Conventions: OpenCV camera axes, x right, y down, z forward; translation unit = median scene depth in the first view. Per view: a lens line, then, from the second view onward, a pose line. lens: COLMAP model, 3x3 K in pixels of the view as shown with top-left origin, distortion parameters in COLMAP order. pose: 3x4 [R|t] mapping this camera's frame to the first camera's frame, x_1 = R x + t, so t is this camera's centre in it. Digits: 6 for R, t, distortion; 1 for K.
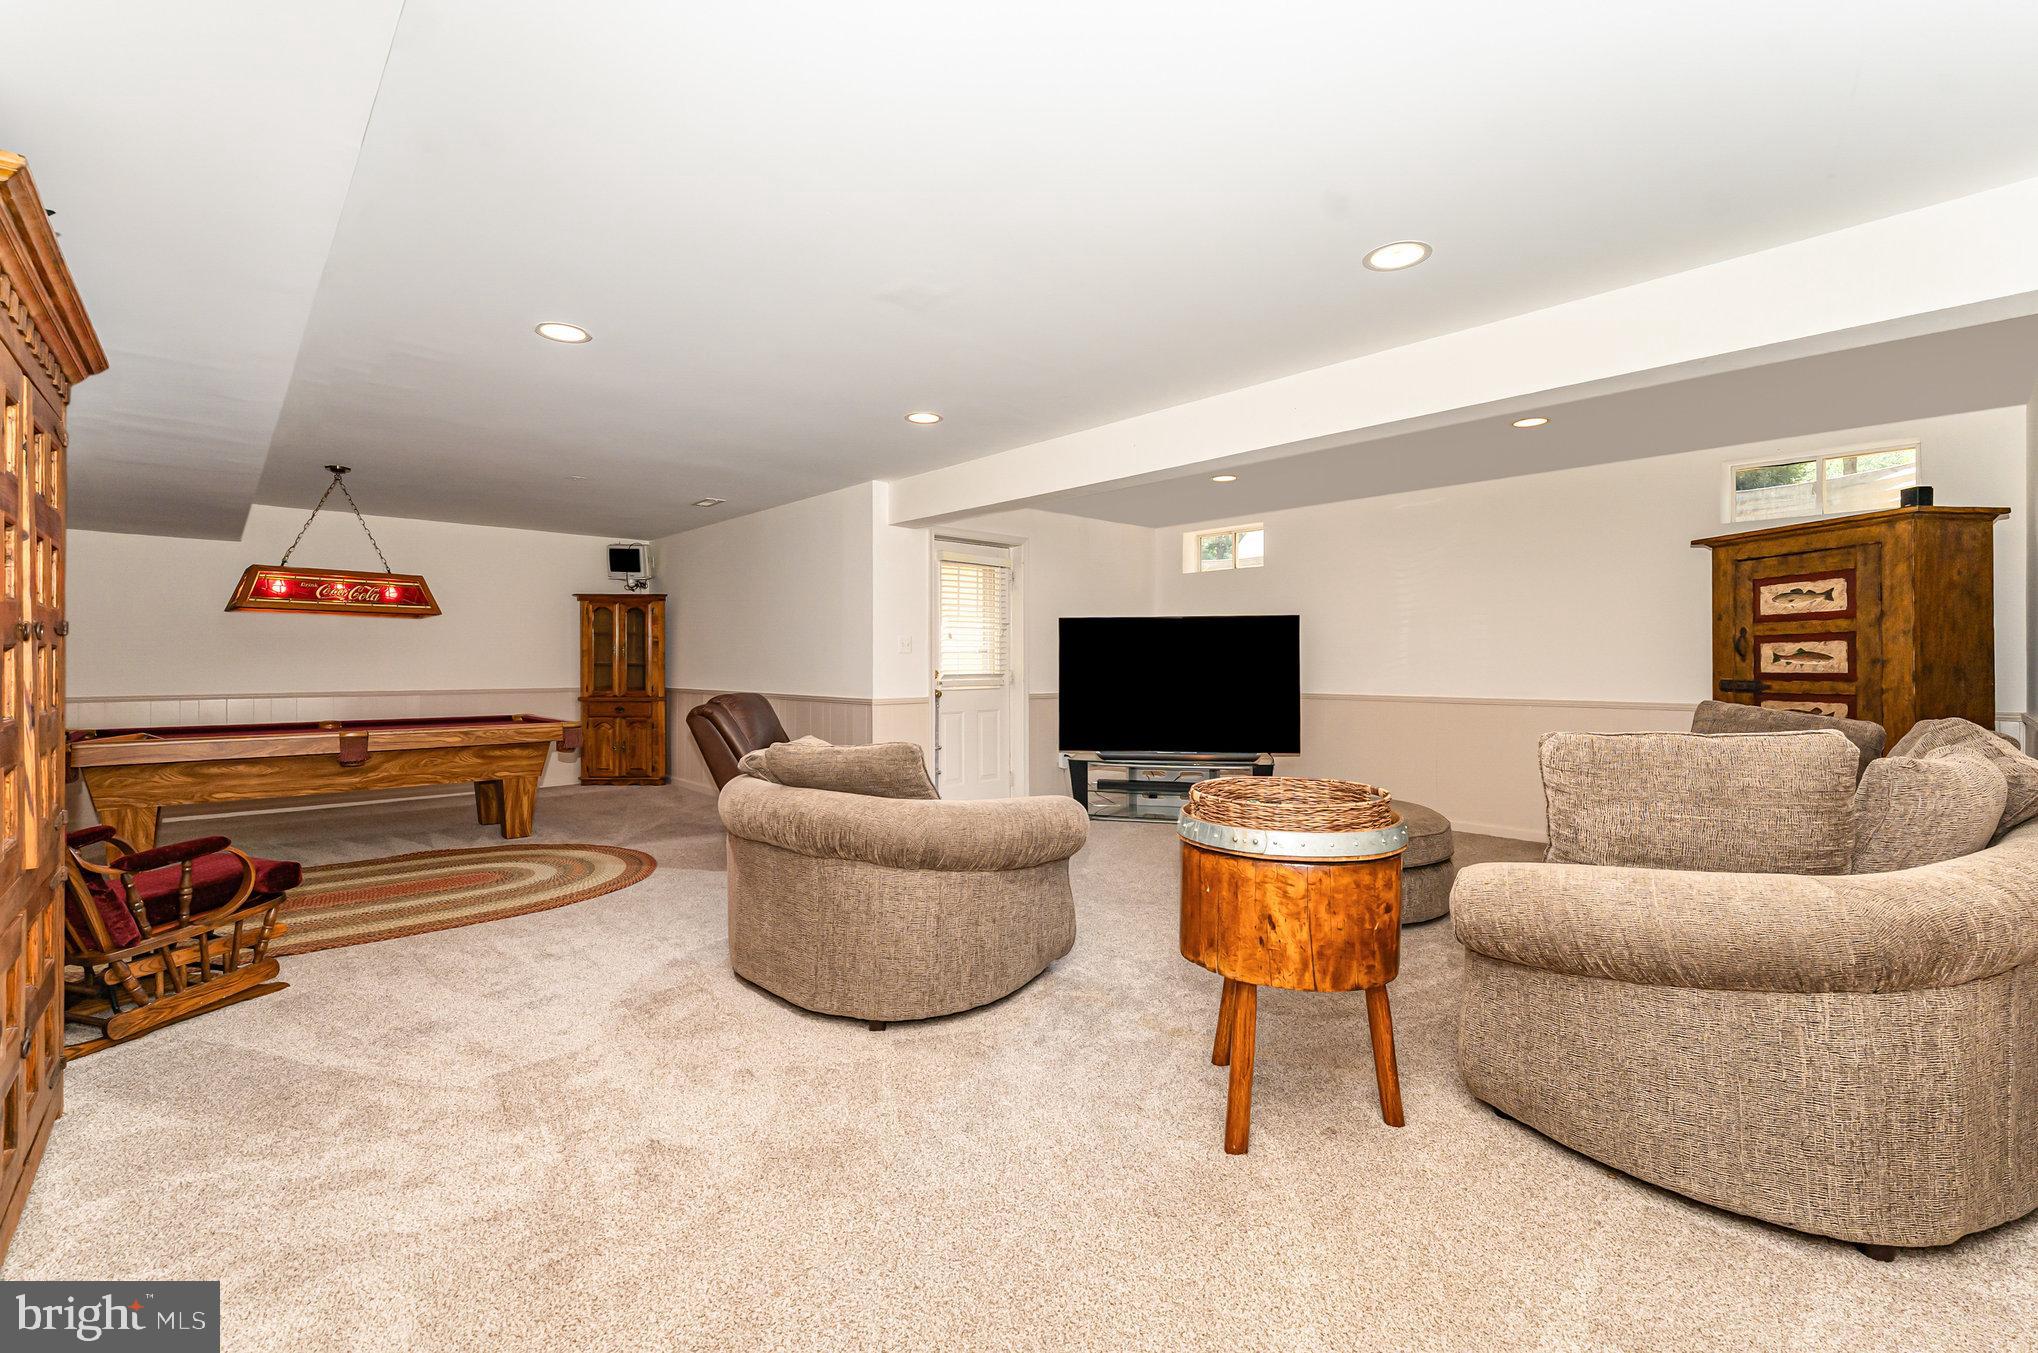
lens RADIAL K [[854.1, 0, 1017.9], [0, 854.1, 661.5], [0, 0, 1]] dist [-0.000980, -0.000328]
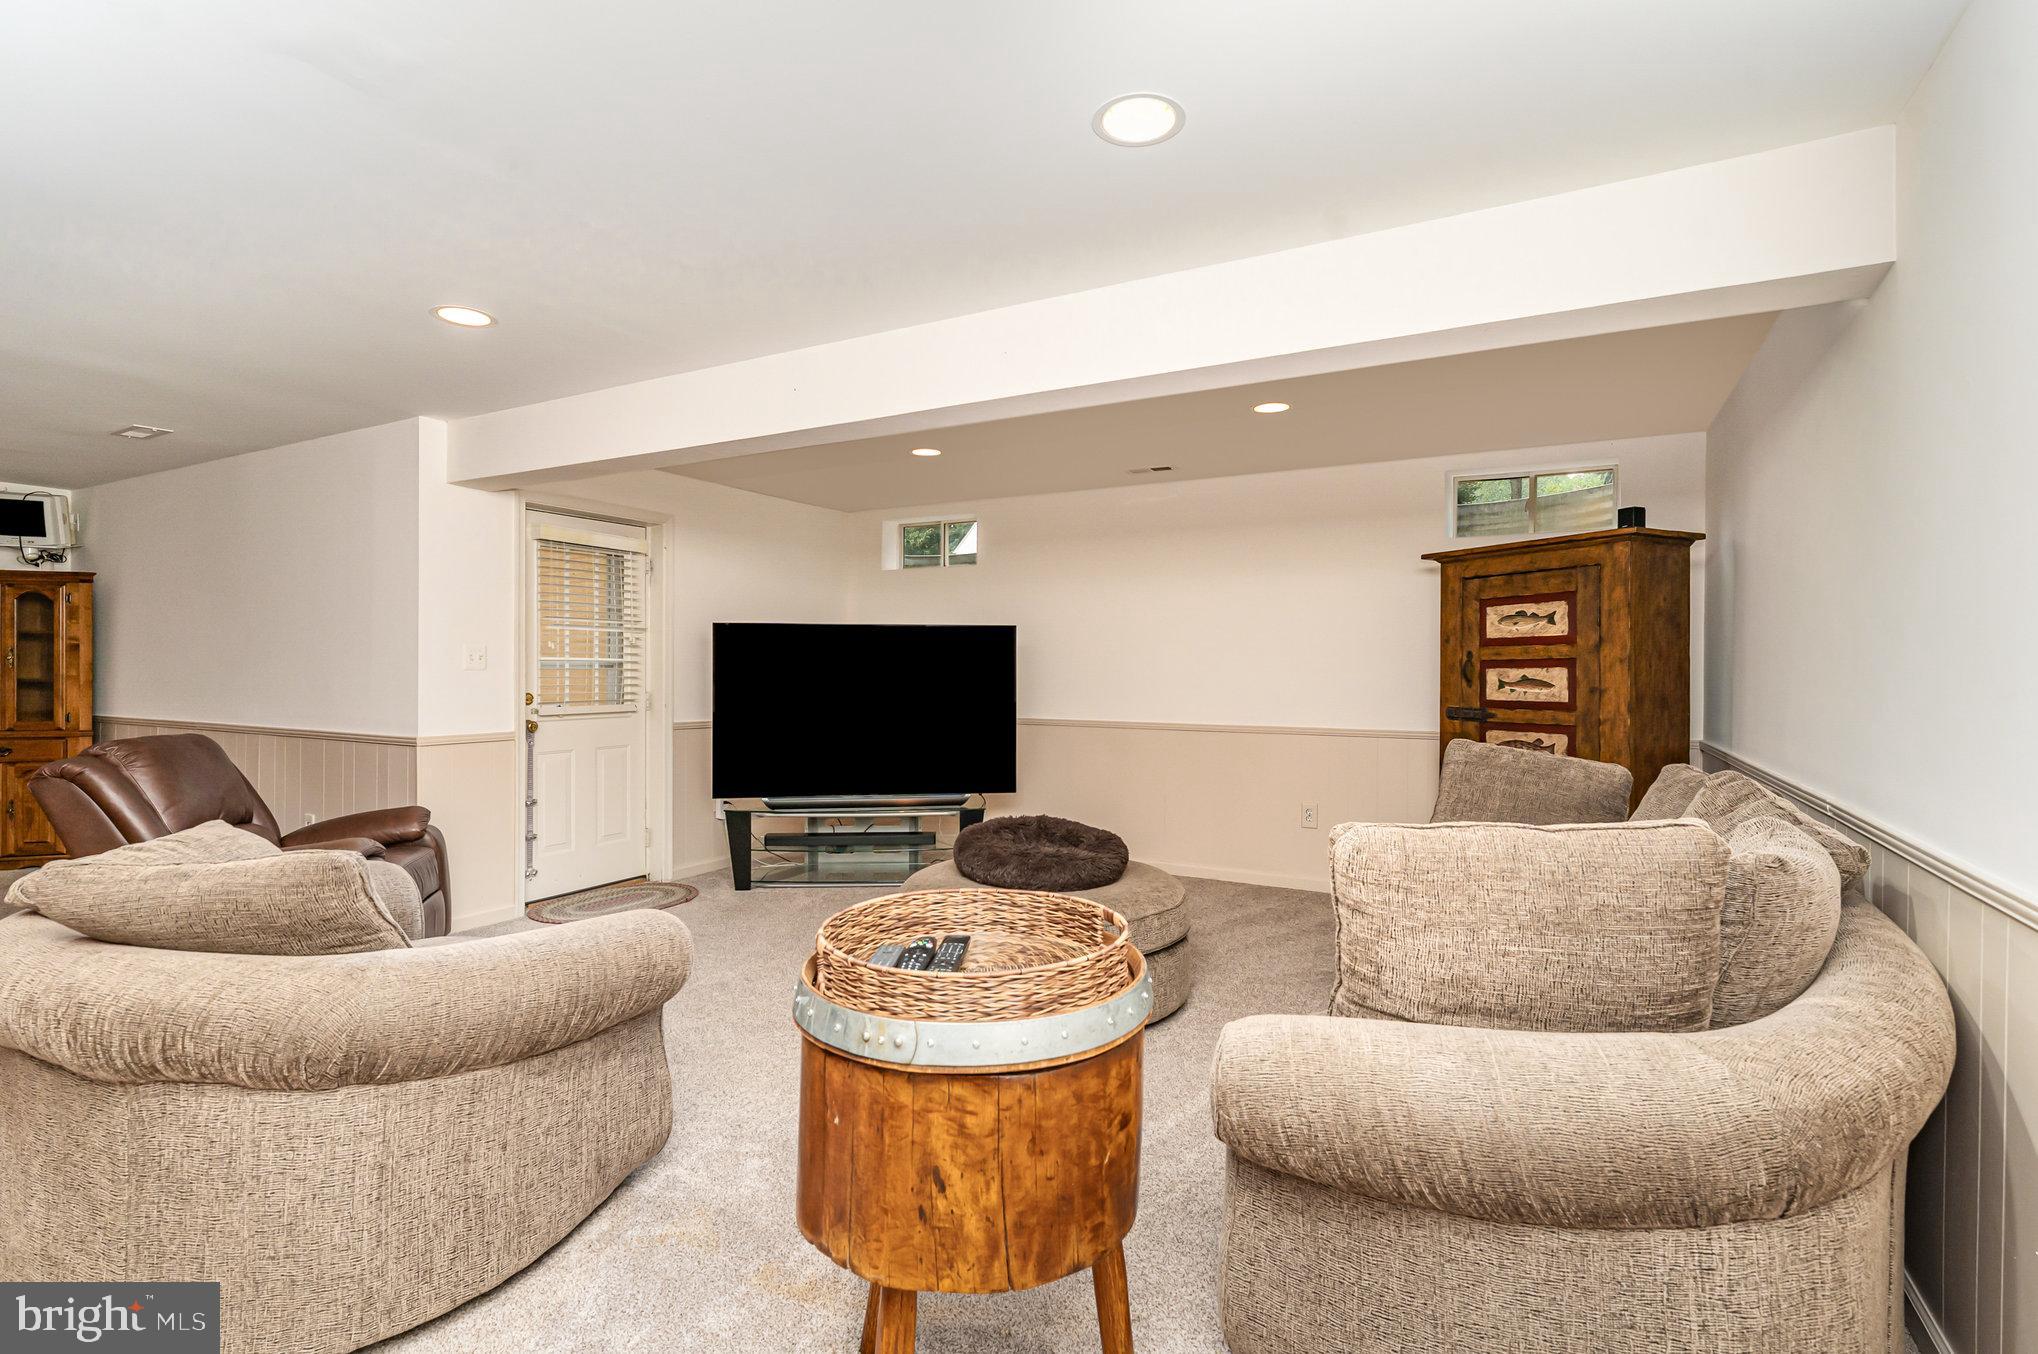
lens RADIAL K [[952.9, 0, 1013.0], [0, 952.9, 672.0], [0, 0, 1]] dist [-0.000689, -0.000111]
pose [[0.953062, 0.004747, 0.302737, 0.078443], [-0.006150, 0.999974, 0.003679, -0.021070], [-0.302712, -0.005368, 0.953067, 0.197663]]
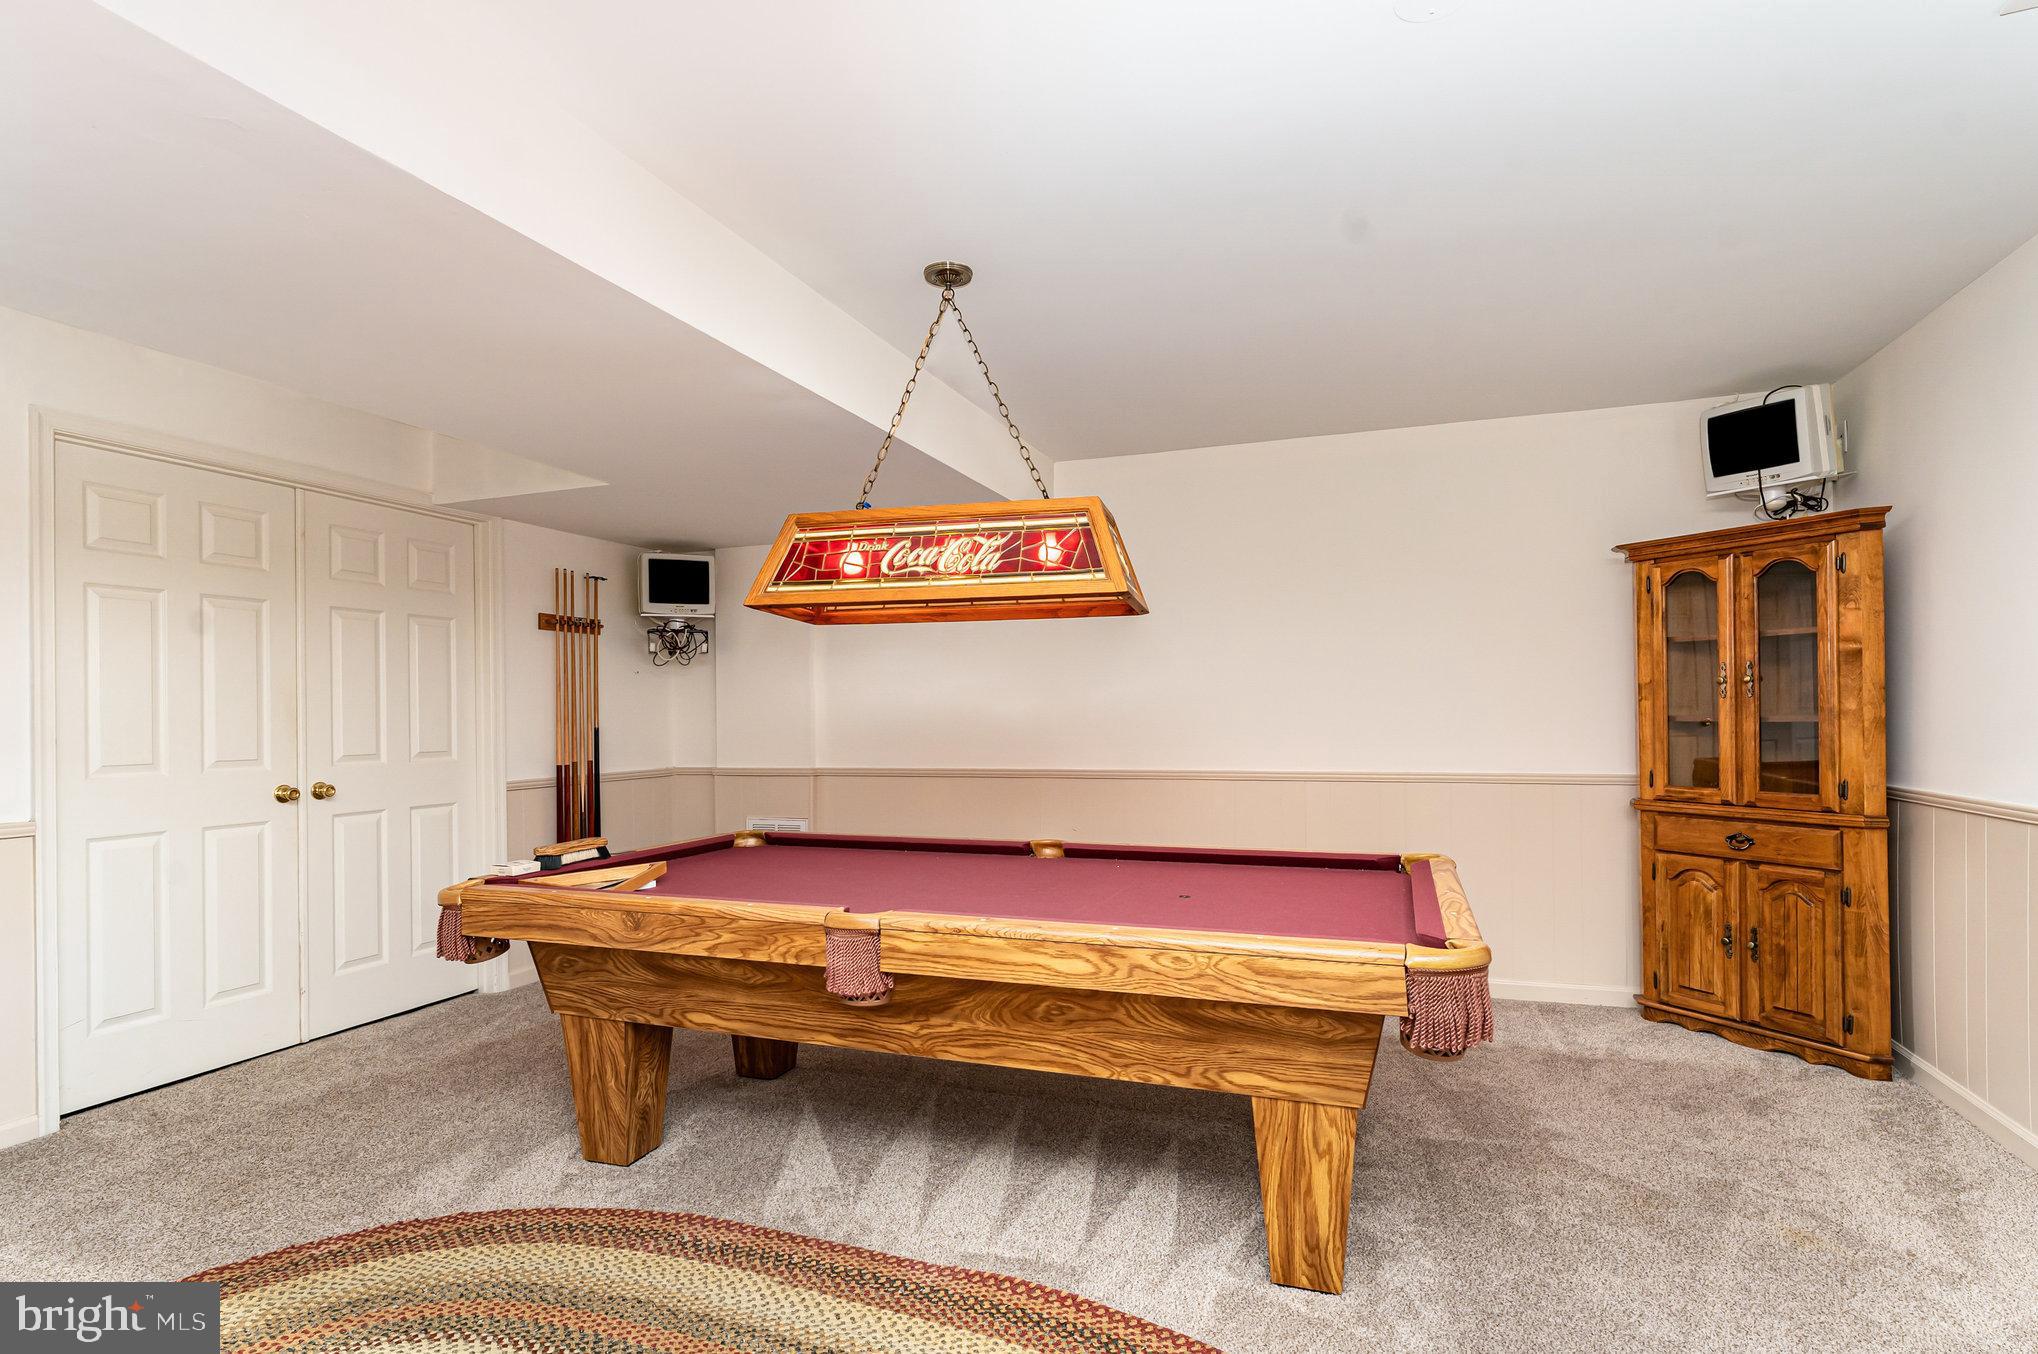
lens RADIAL K [[1048.3, 0, 1013.8], [0, 1048.3, 708.0], [0, 0, 1]] dist [-0.000088, -0.000141]
pose [[0.454069, -0.007890, -0.890932, -0.427179], [0.010820, 0.999936, -0.003341, -0.006561], [0.890901, -0.008123, 0.454125, 1.076394]]
